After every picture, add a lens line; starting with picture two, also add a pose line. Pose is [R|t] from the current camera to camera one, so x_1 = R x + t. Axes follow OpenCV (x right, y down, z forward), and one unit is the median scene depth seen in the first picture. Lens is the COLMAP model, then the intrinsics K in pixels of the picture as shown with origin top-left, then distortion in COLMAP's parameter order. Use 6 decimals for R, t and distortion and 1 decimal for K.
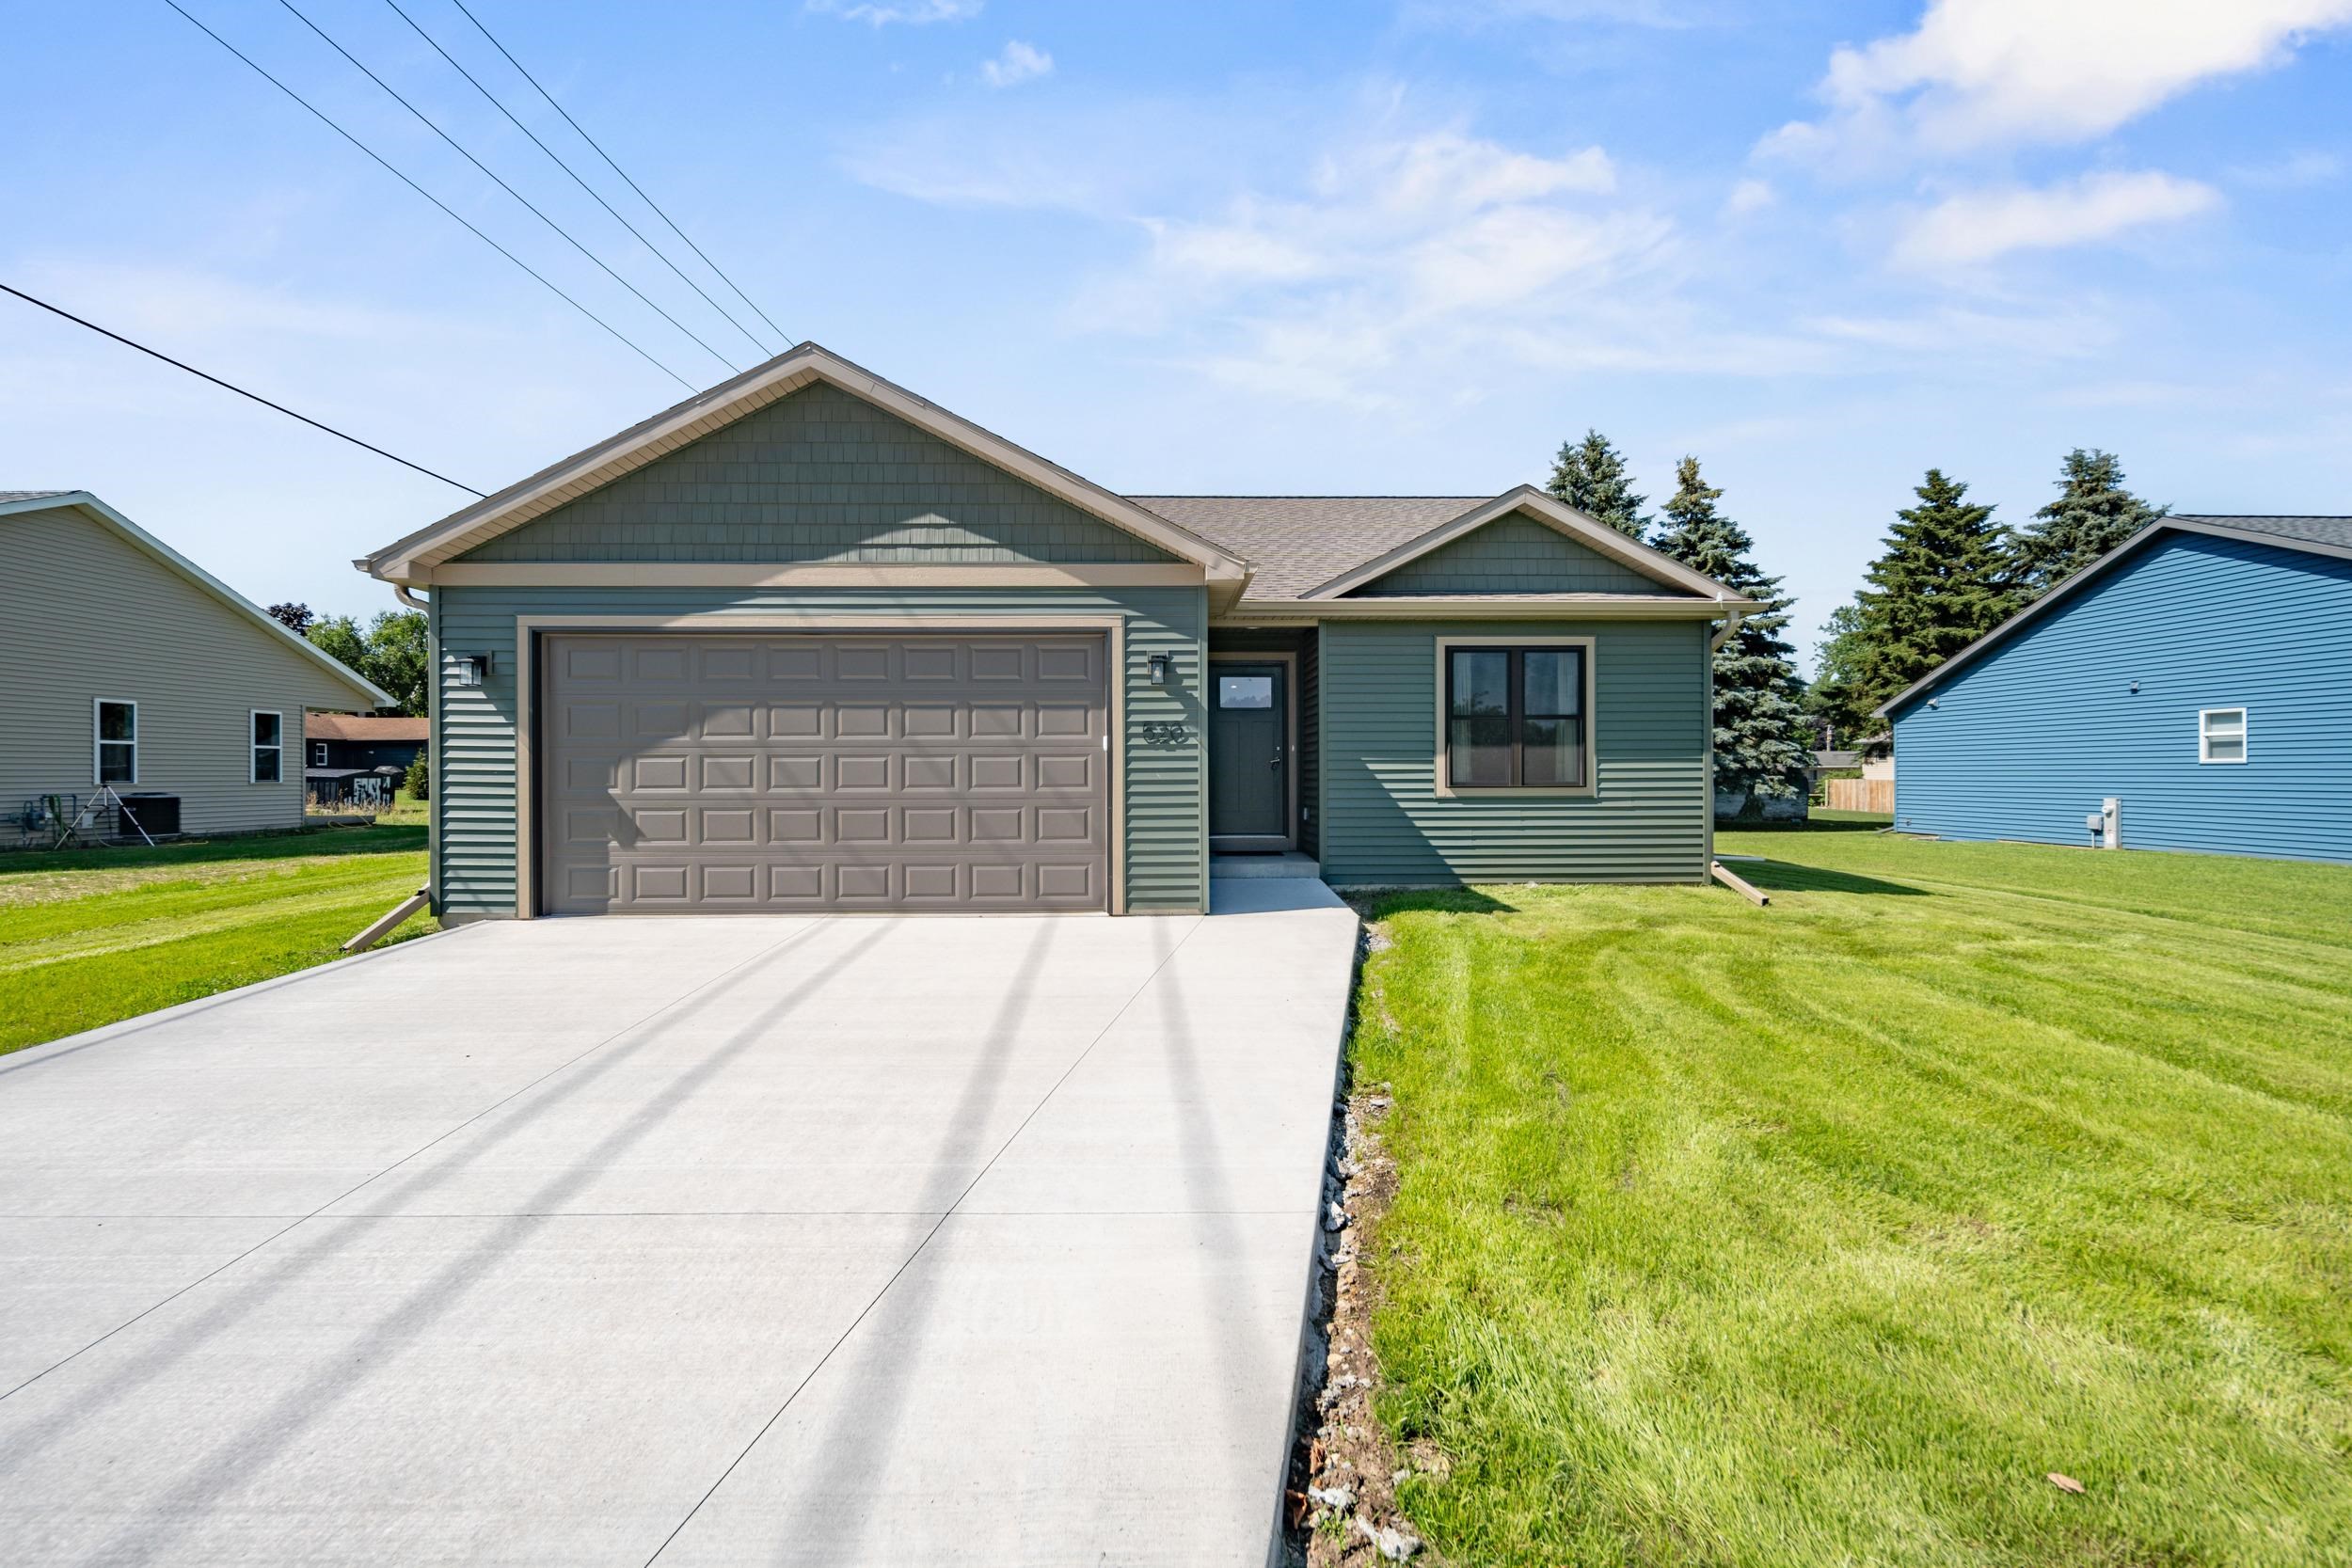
lens RADIAL K [[1030.8, 0, 1175.3], [0, 1030.8, 766.3], [0, 0, 1]] dist [0.002902, 0.000004]
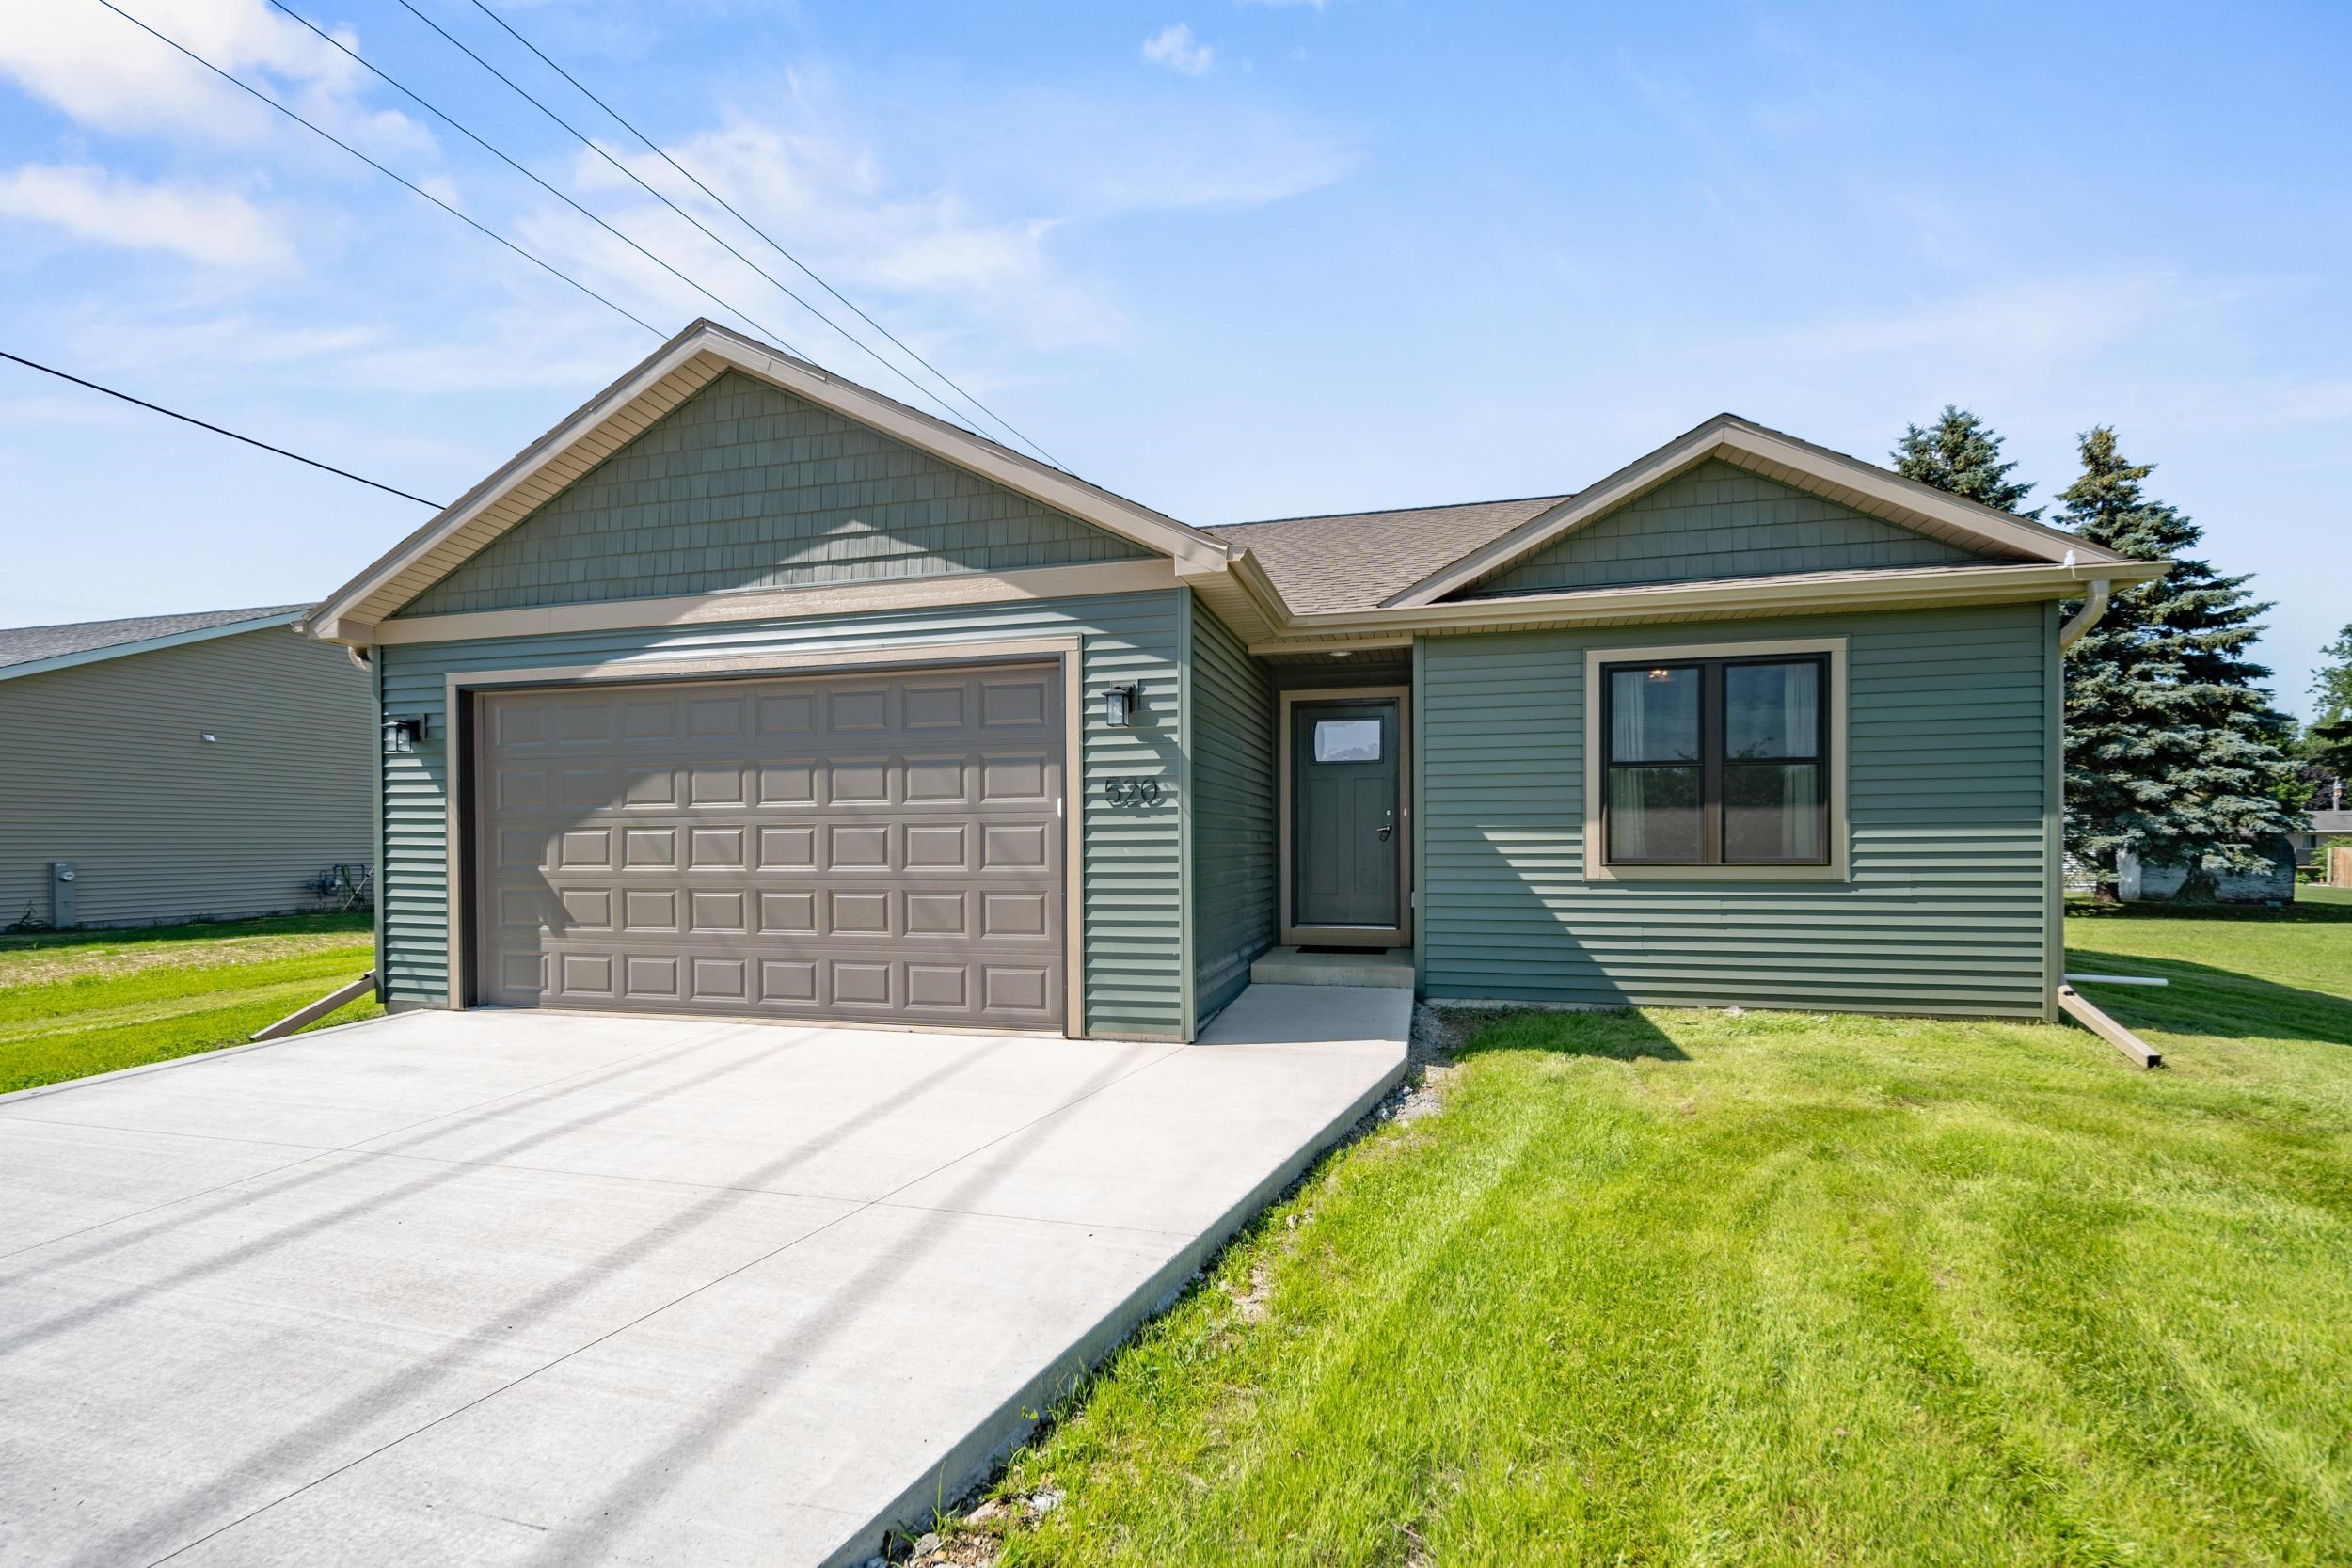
lens RADIAL K [[1026.0, 0, 1175.6], [0, 1026.0, 844.0], [0, 0, 1]] dist [0.006405, -0.004067]
pose [[0.960261, -0.001800, -0.279099, 0.211148], [0.004427, 0.999952, 0.008782, -0.002078], [0.279069, -0.009669, 0.960222, 0.295574]]
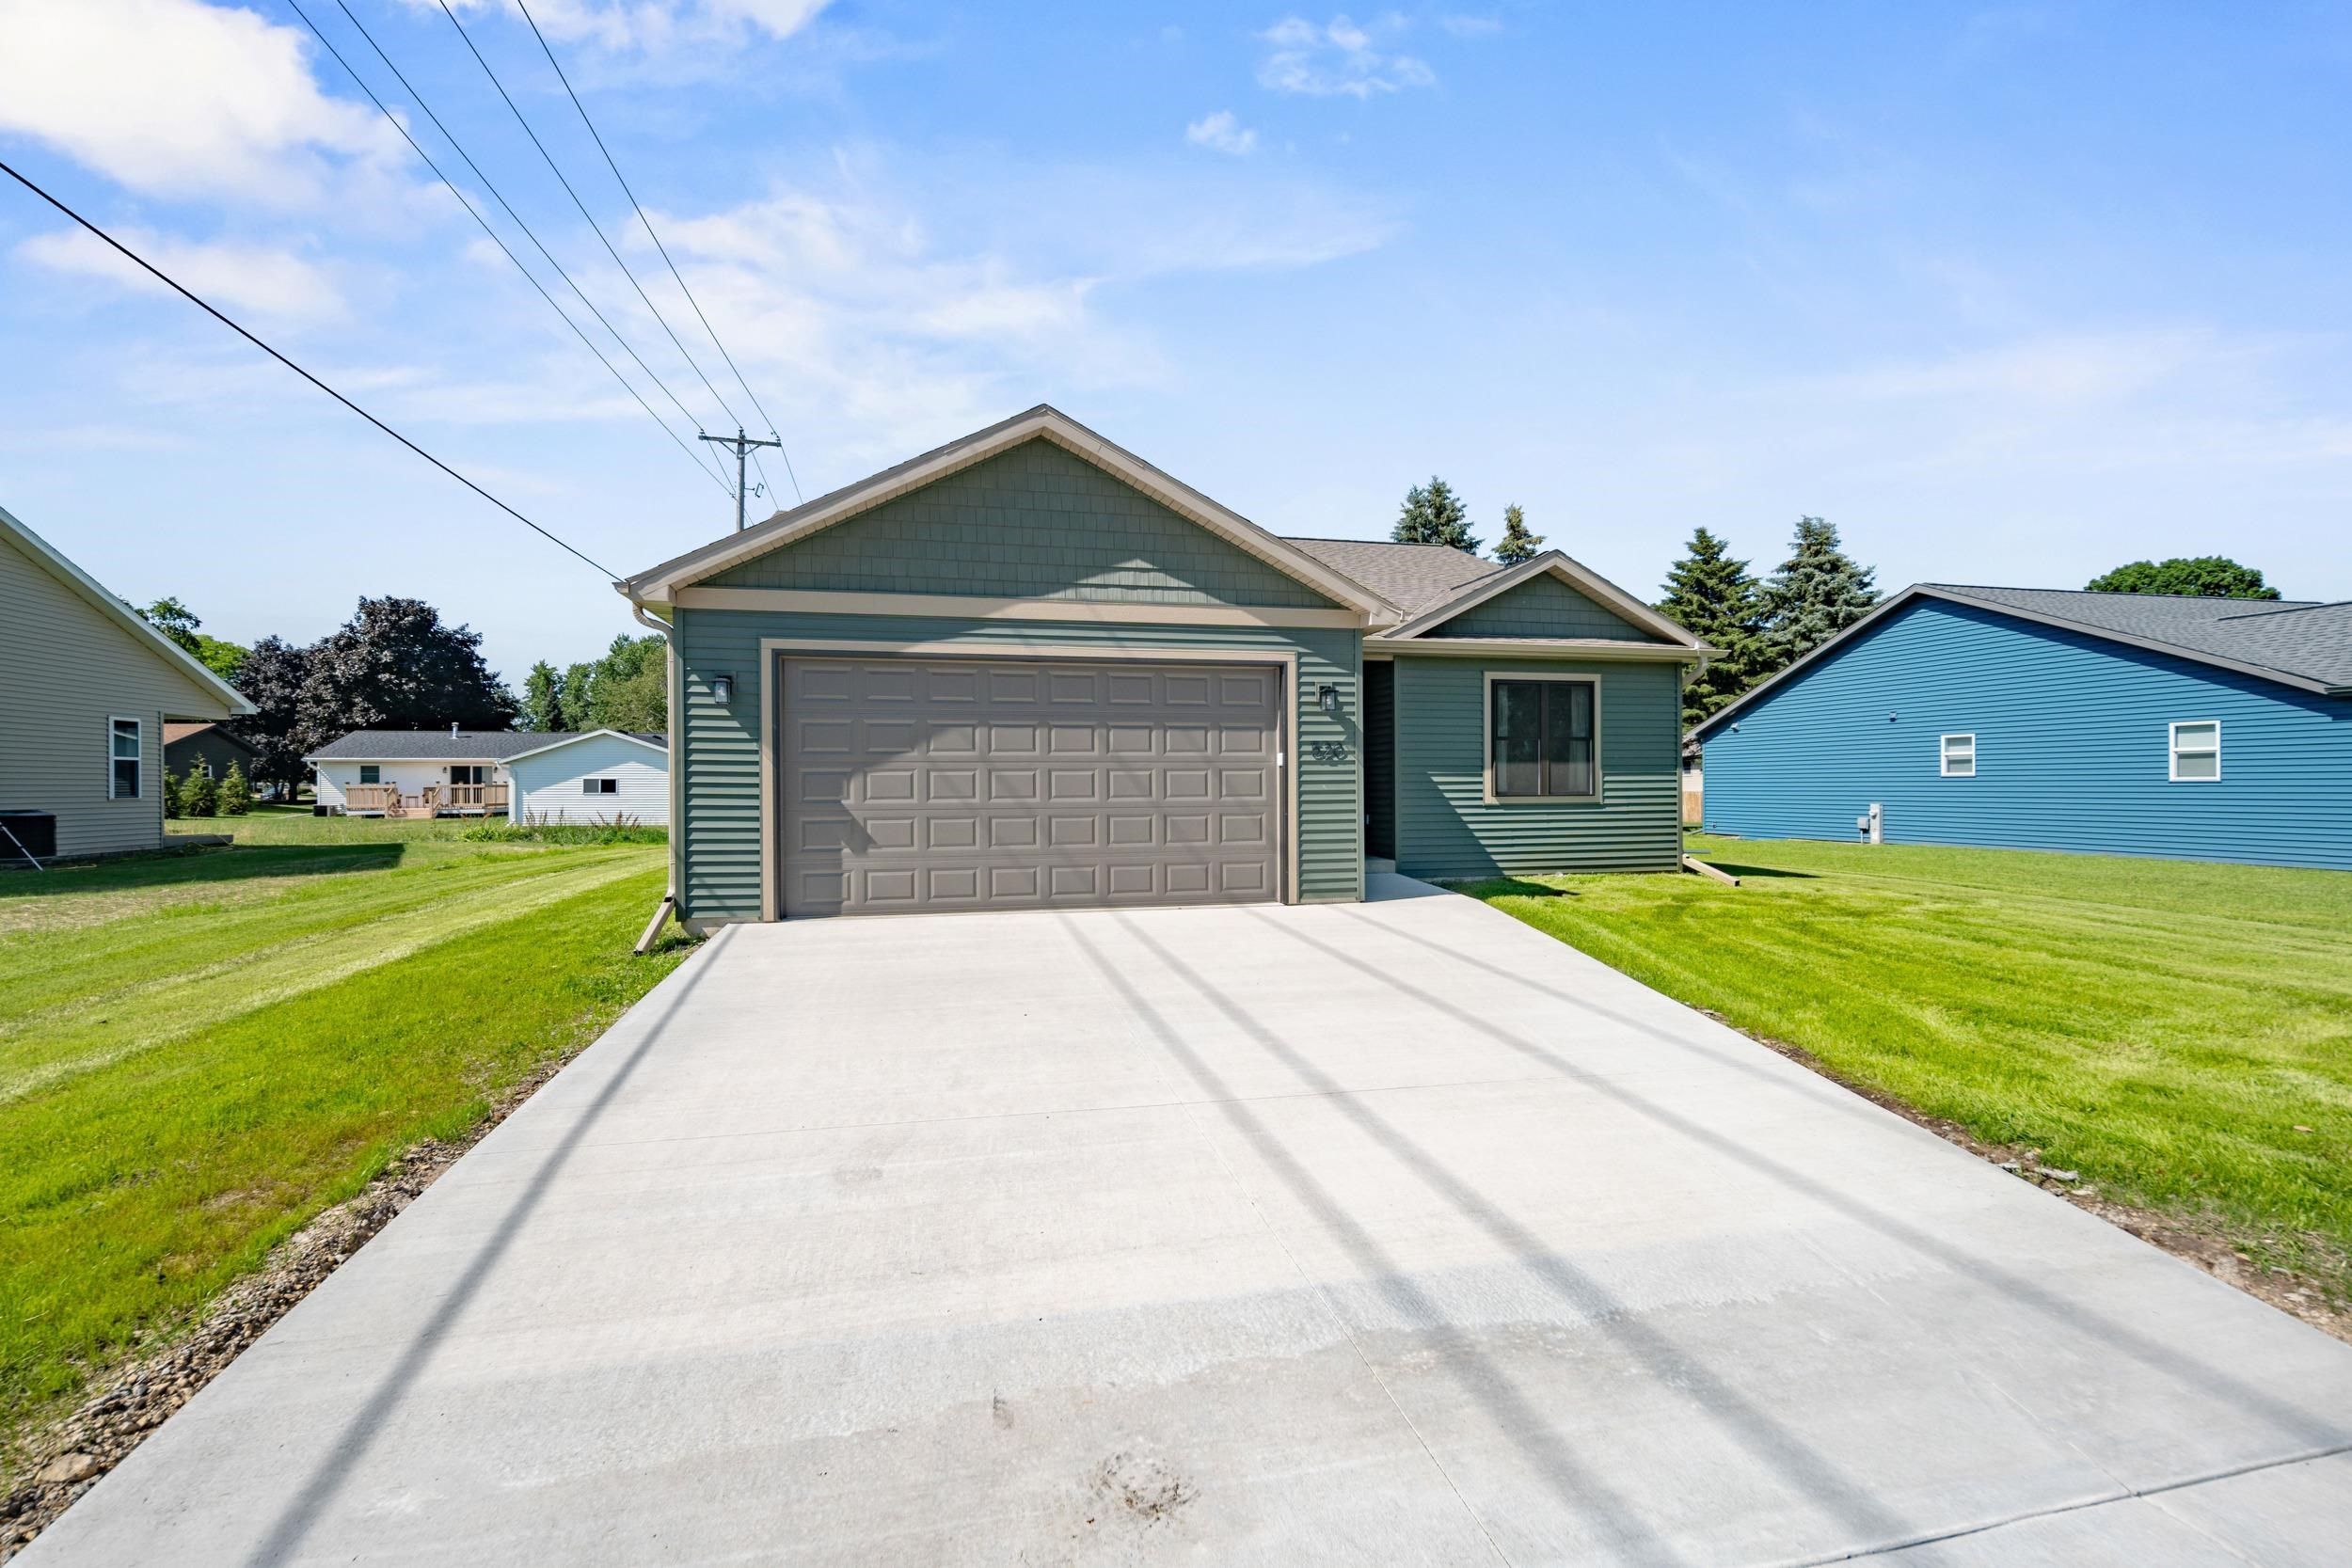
lens RADIAL K [[1026.7, 0, 1176.0], [0, 1026.7, 784.0], [0, 0, 1]] dist [0.002572, 0.000426]
pose [[0.978574, -0.001718, 0.205888, -0.410700], [0.000845, 0.999990, 0.004328, 0.000650], [-0.205893, -0.004061, 0.978566, -0.123785]]
